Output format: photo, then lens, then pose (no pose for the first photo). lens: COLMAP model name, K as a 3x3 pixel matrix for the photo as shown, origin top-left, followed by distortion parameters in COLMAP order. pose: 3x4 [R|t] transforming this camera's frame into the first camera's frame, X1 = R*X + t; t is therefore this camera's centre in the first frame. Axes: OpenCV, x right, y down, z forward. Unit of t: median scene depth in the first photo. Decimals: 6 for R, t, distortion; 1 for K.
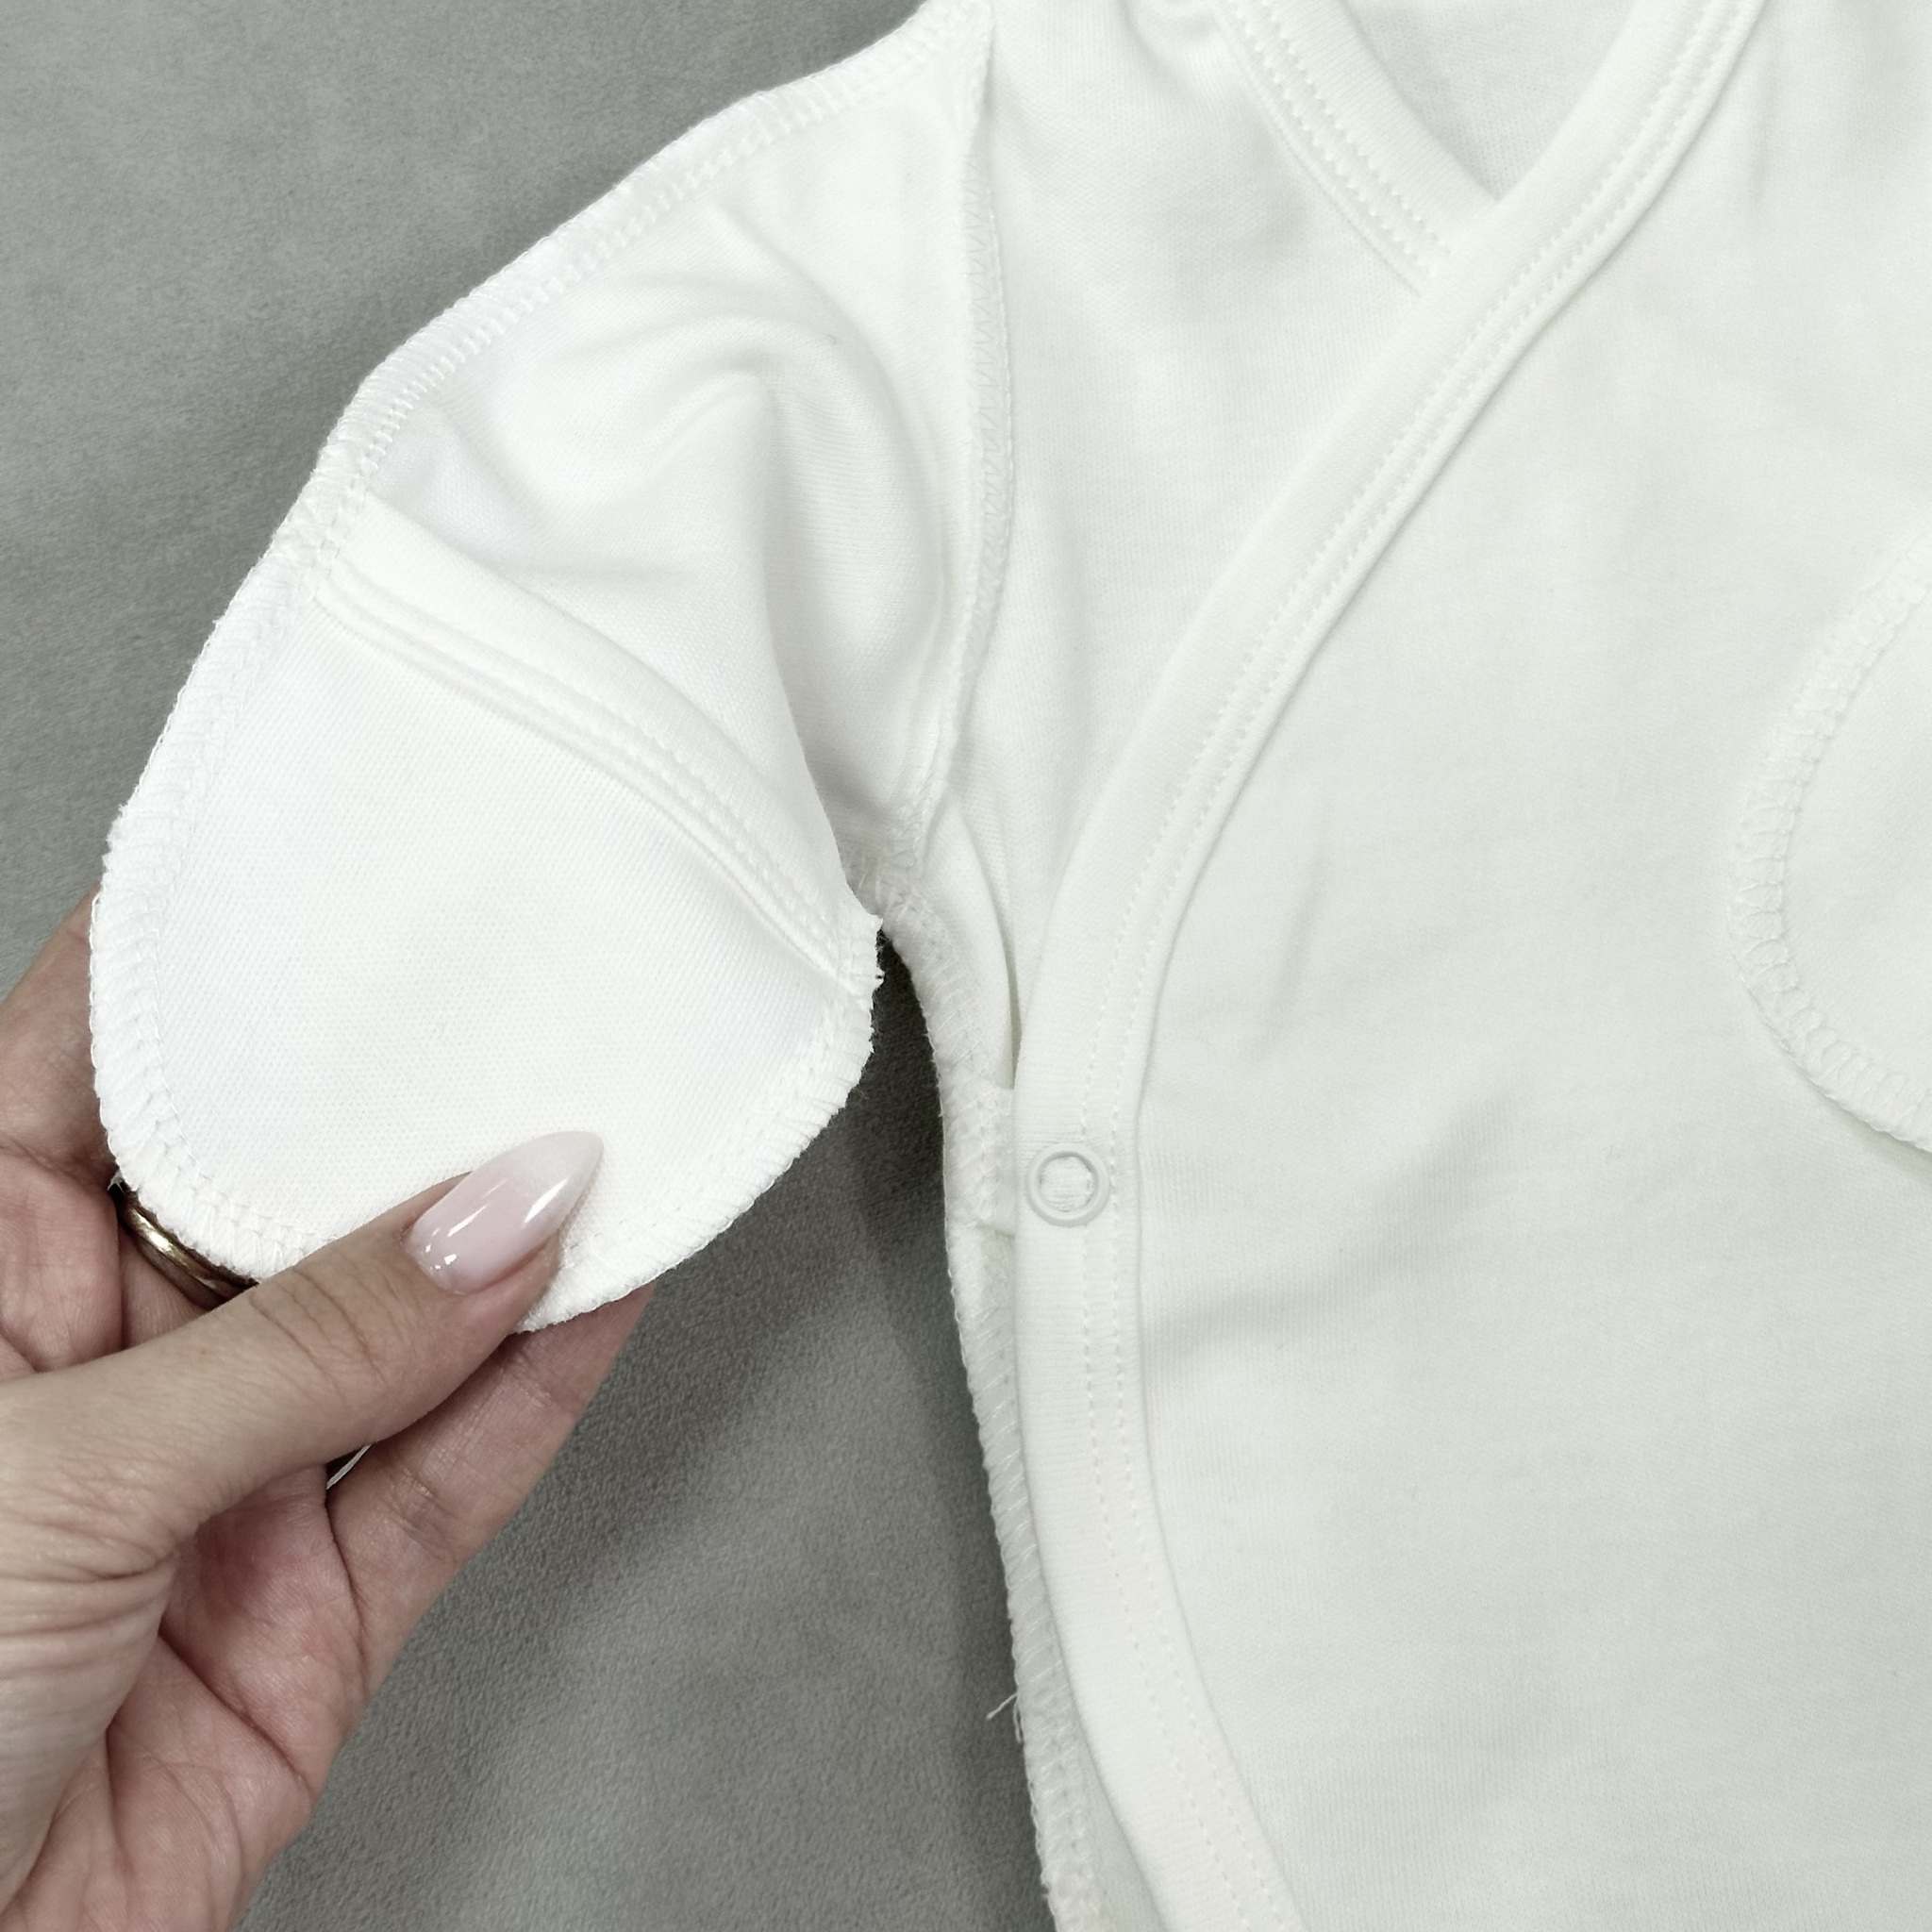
lens RADIAL K [[3585.4, 0, 966.0], [0, 3585.4, 966.0], [0, 0, 1]] dist [0.183841, -0.197393]
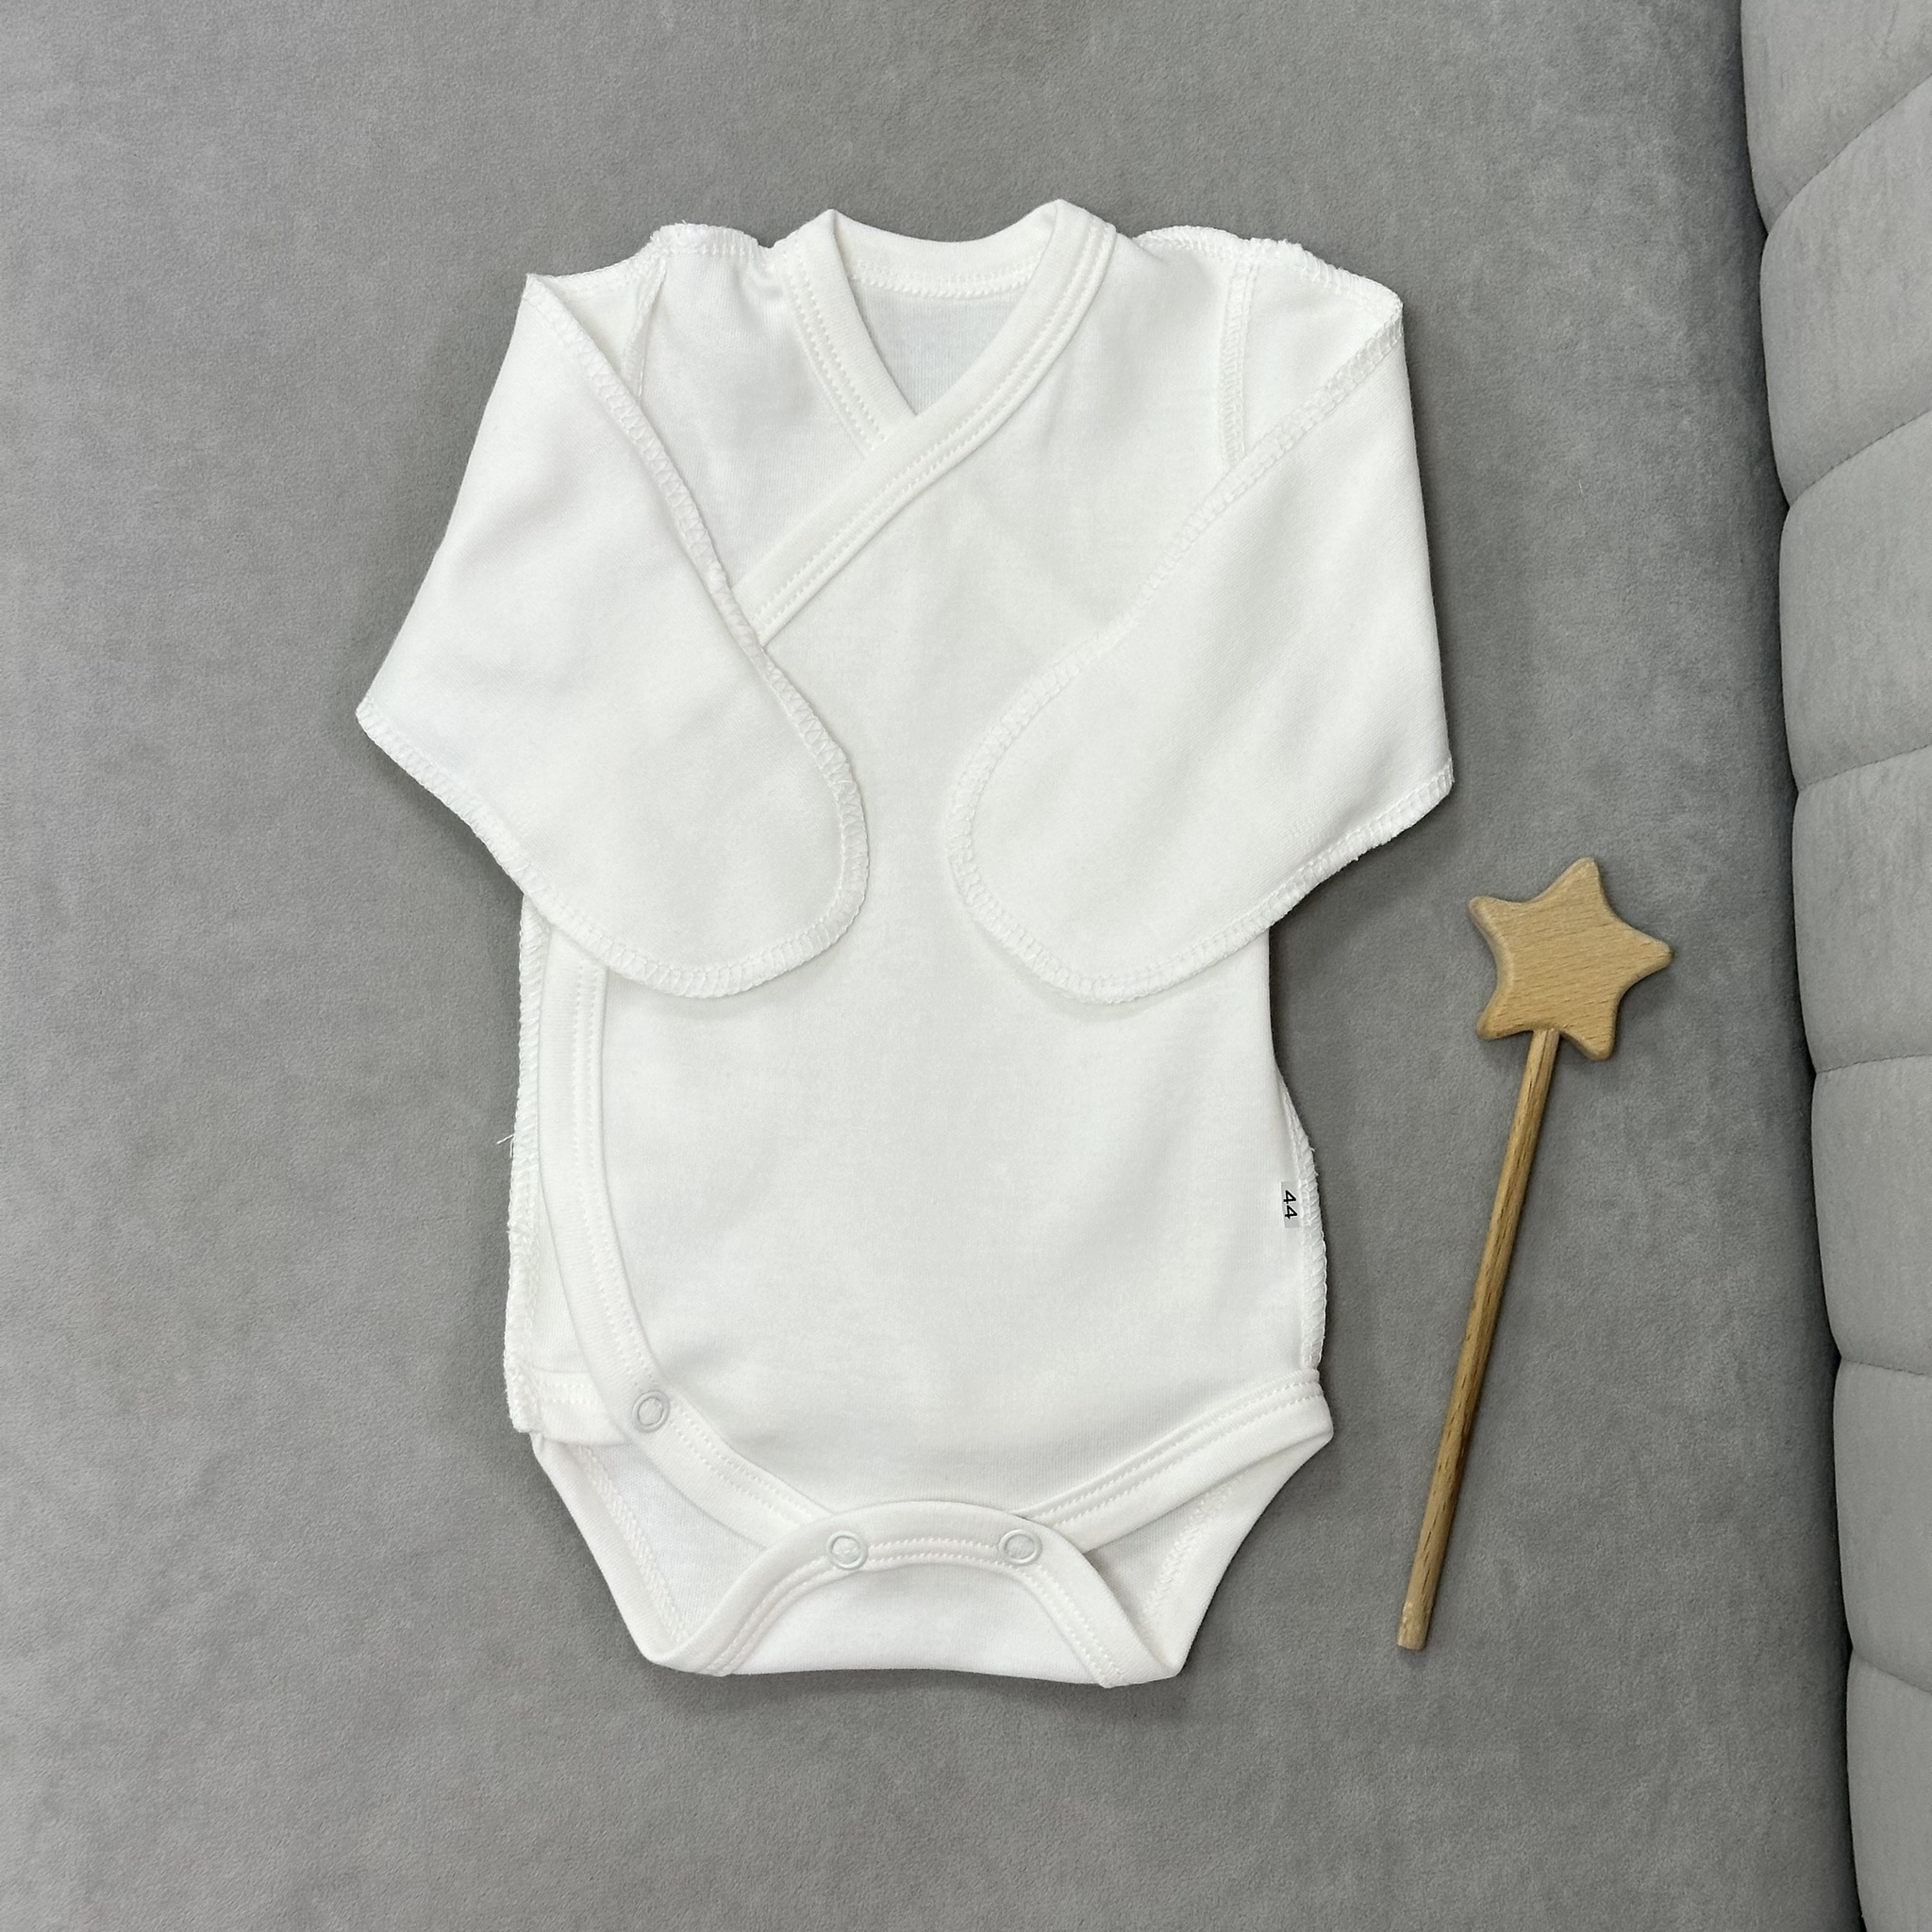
lens RADIAL K [[3585.4, 0, 966.0], [0, 3585.4, 966.0], [0, 0, 1]] dist [0.183841, -0.197393]
pose [[0.981933, 0.183738, 0.045252, 0.141553], [-0.188478, 0.970938, 0.147499, -0.215561], [-0.016836, -0.153363, 0.988027, -0.898417]]
